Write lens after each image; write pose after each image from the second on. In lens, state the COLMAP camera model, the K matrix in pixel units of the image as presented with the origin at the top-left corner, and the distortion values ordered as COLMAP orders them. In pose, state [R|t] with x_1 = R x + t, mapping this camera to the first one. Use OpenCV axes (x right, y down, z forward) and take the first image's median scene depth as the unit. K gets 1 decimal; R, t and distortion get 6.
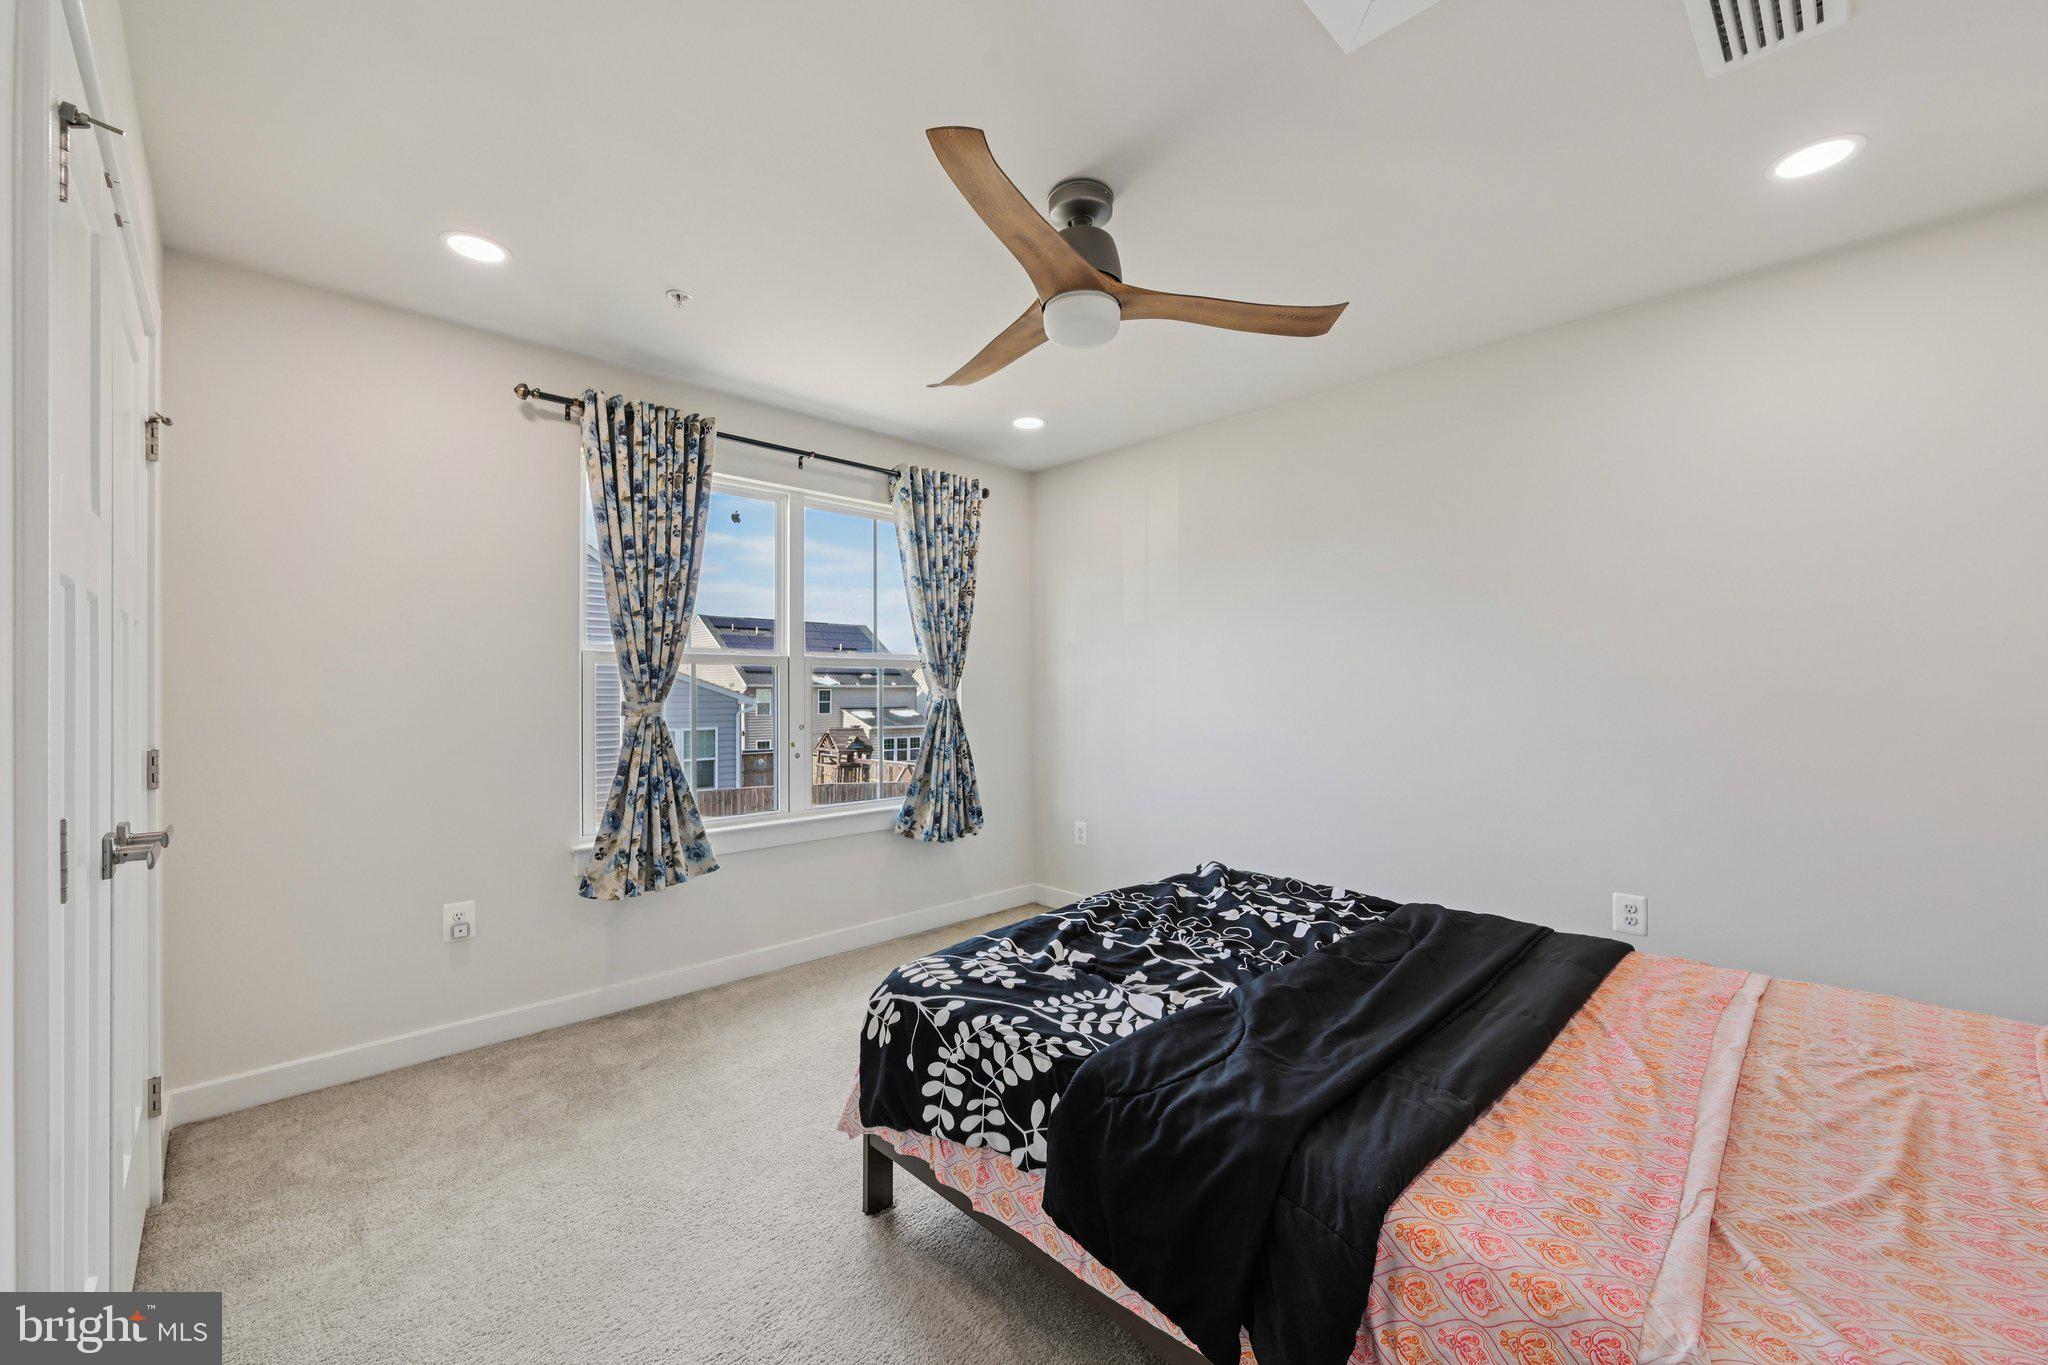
lens RADIAL K [[811.1, 0, 1021.6], [0, 811.1, 685.1], [0, 0, 1]] dist [0.003754, 0.000328]
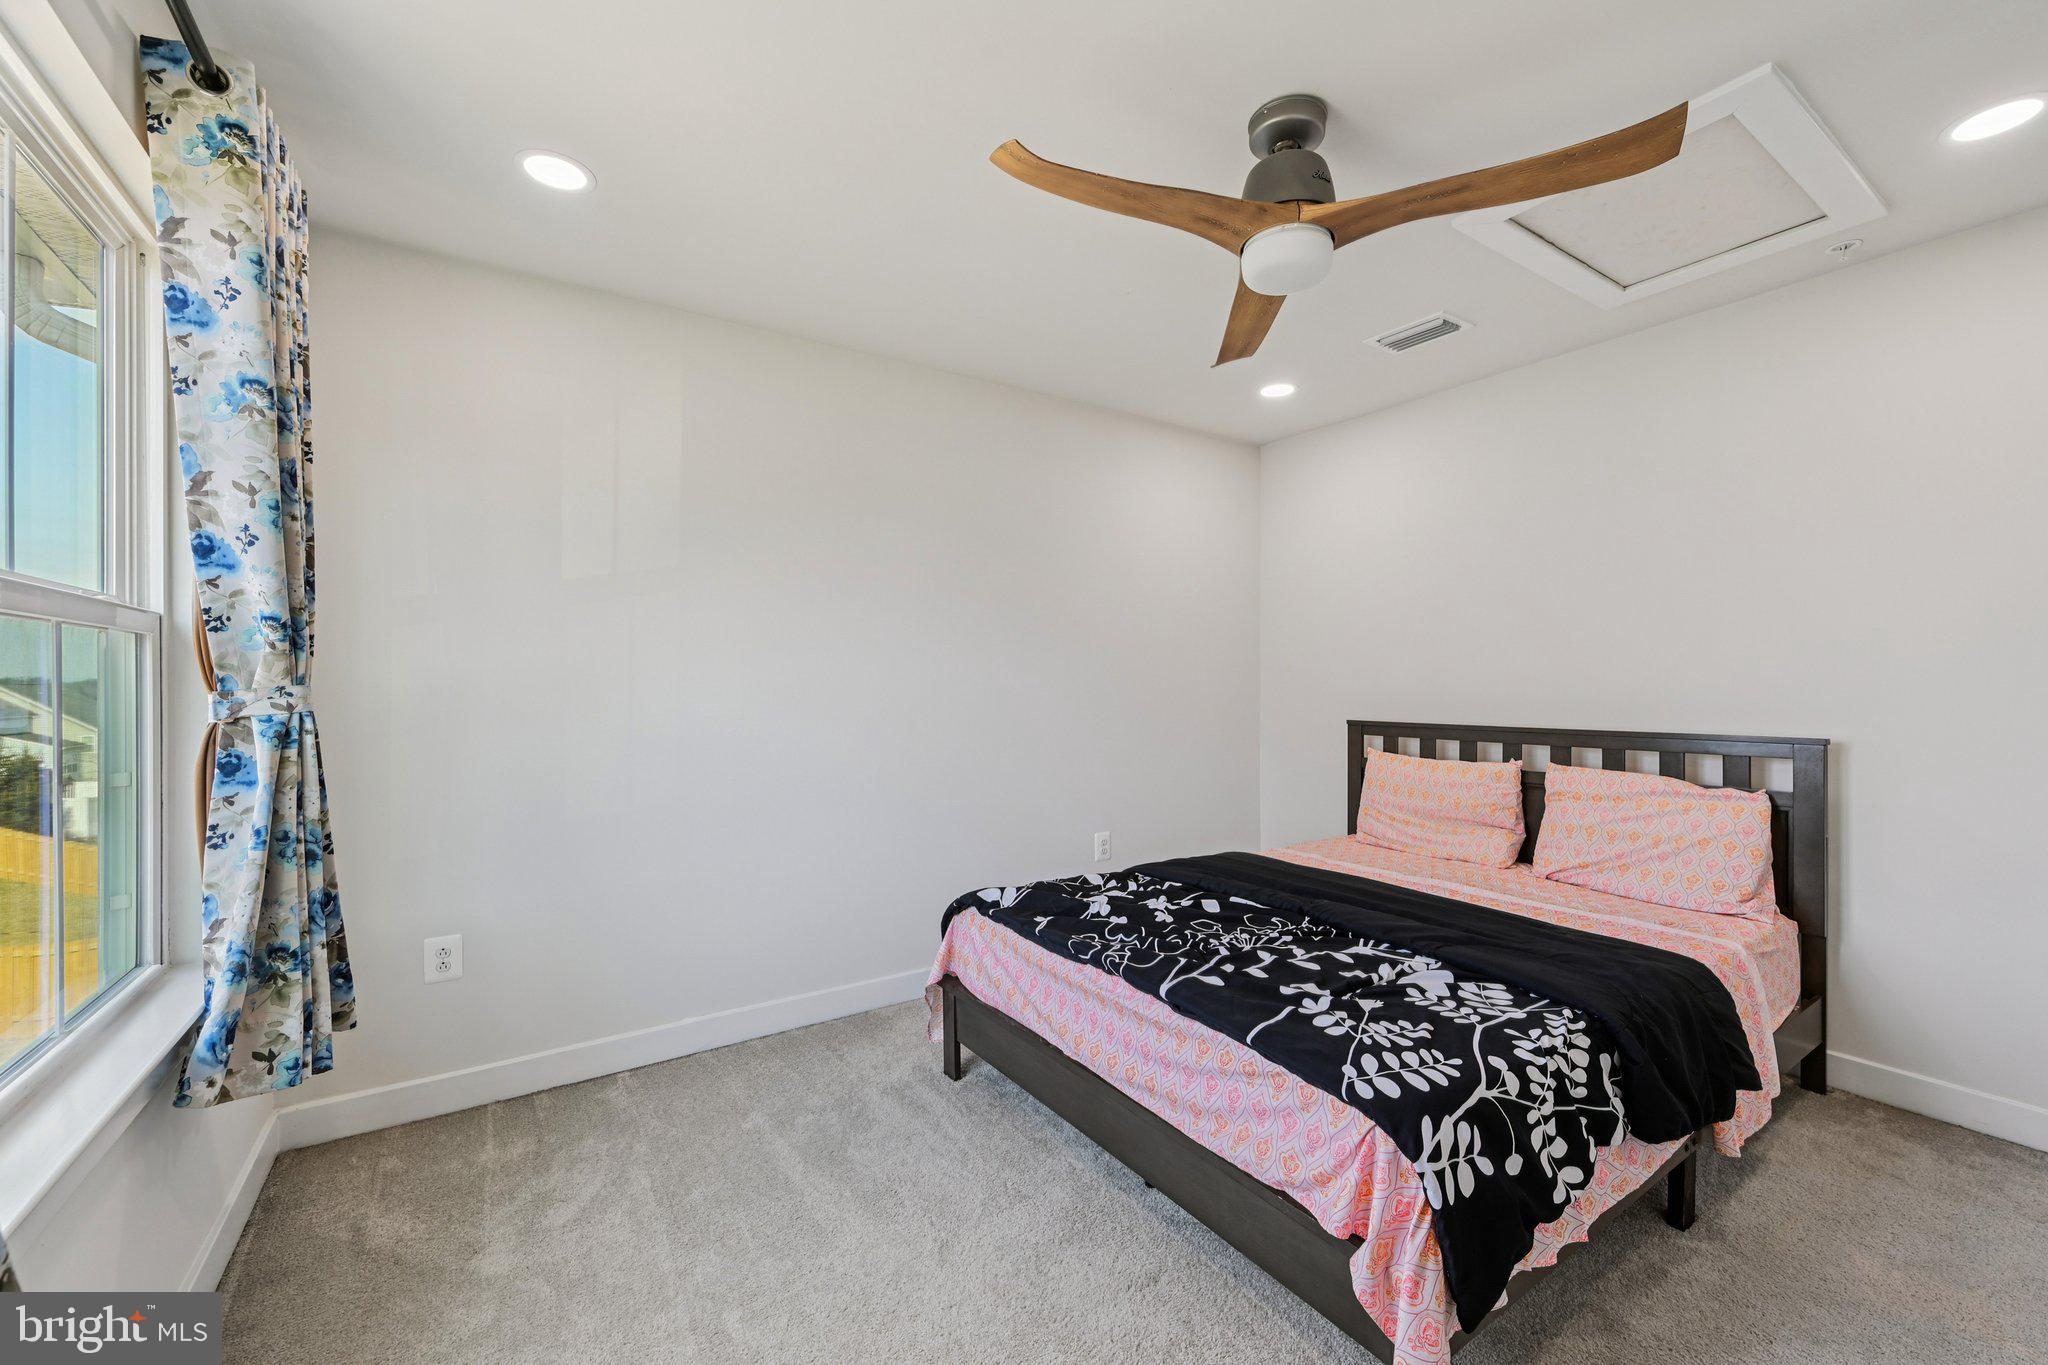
lens RADIAL K [[811.1, 0, 1046.2], [0, 811.1, 682.5], [0, 0, 1]] dist [0.003754, 0.000328]
pose [[0.159421, 0.000638, 0.987211, -0.989556], [-0.004263, 0.999991, 0.000042, -0.000008], [-0.987202, -0.004215, 0.159422, 1.327960]]
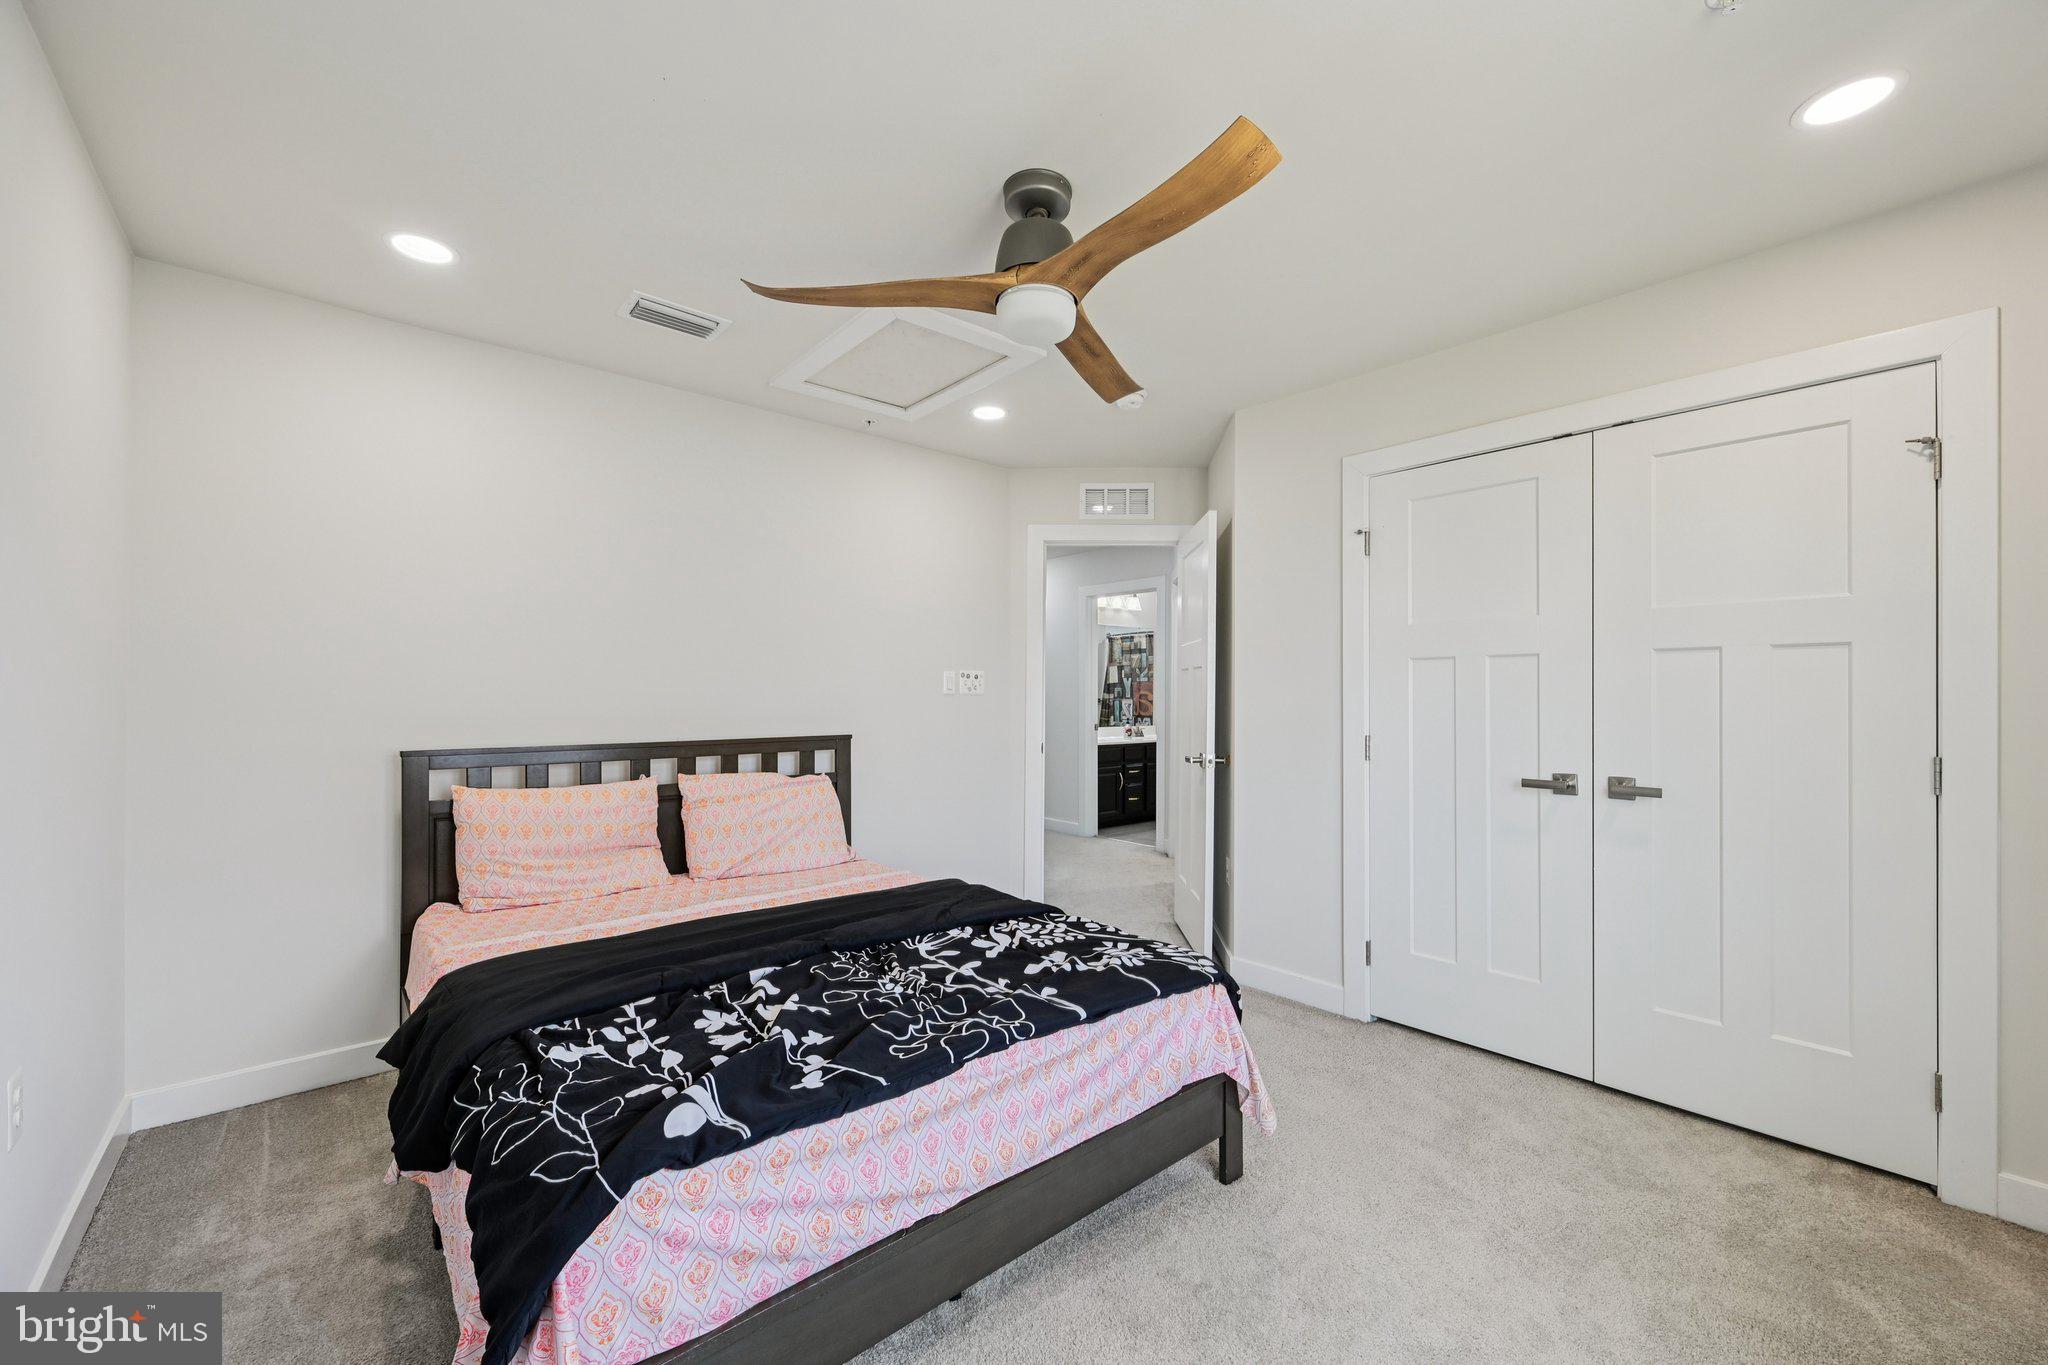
lens RADIAL K [[811.1, 0, 1019.4], [0, 811.1, 696.0], [0, 0, 1]] dist [0.003754, 0.000328]
pose [[-0.998631, 0.002294, 0.052267, 0.051760], [0.002018, 0.999984, -0.005343, 0.003194], [-0.052278, -0.005230, -0.998619, 2.335778]]
